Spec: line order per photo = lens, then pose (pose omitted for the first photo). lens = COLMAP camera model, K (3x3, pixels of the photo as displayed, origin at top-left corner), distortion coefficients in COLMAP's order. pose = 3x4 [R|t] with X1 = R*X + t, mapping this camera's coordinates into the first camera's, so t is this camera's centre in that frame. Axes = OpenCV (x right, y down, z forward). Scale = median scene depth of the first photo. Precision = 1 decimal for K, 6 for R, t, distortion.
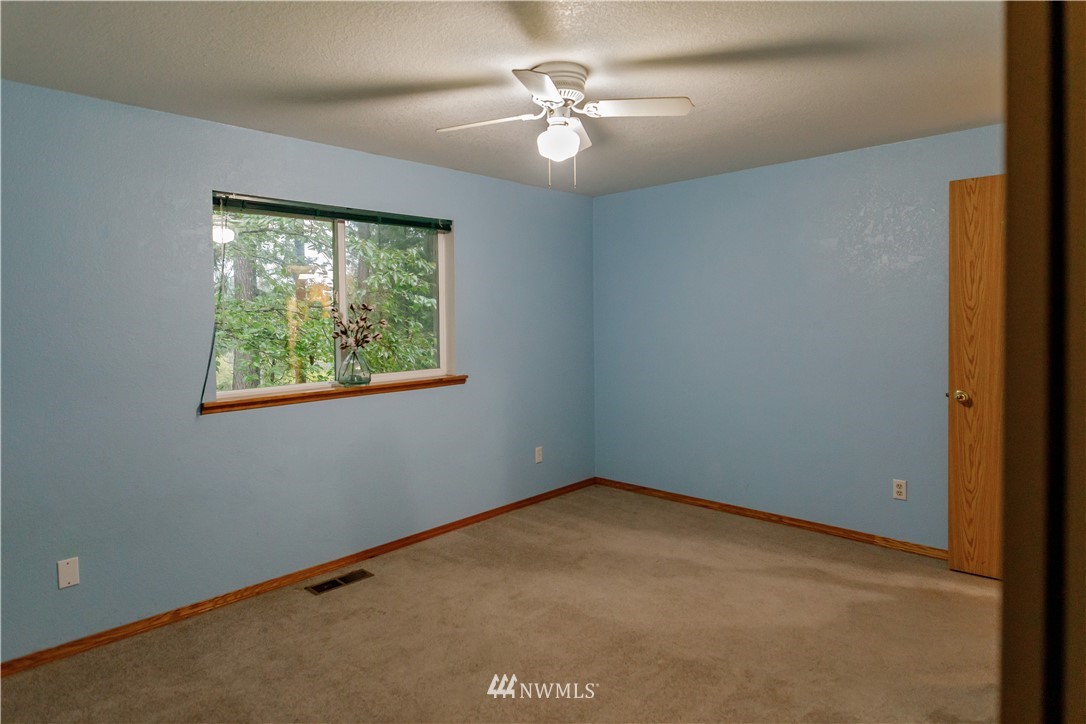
lens RADIAL K [[628.9, 0, 543.7], [0, 628.9, 298.6], [0, 0, 1]] dist [-0.000782, -0.000119]
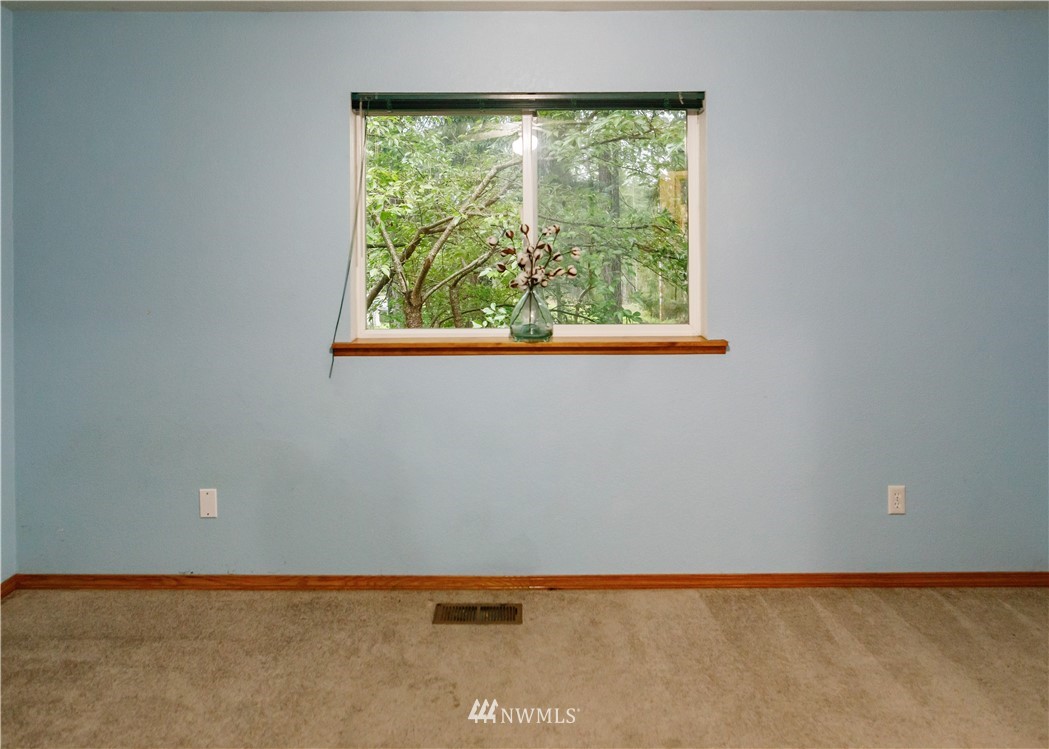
lens RADIAL K [[656.8, 0, 524.6], [0, 656.8, 215.8], [0, 0, 1]] dist [0.000208, -0.001233]
pose [[0.689687, -0.006207, -0.724081, 0.235624], [0.012207, 0.999921, 0.003056, -0.004986], [0.724005, -0.010947, 0.689708, 0.479898]]
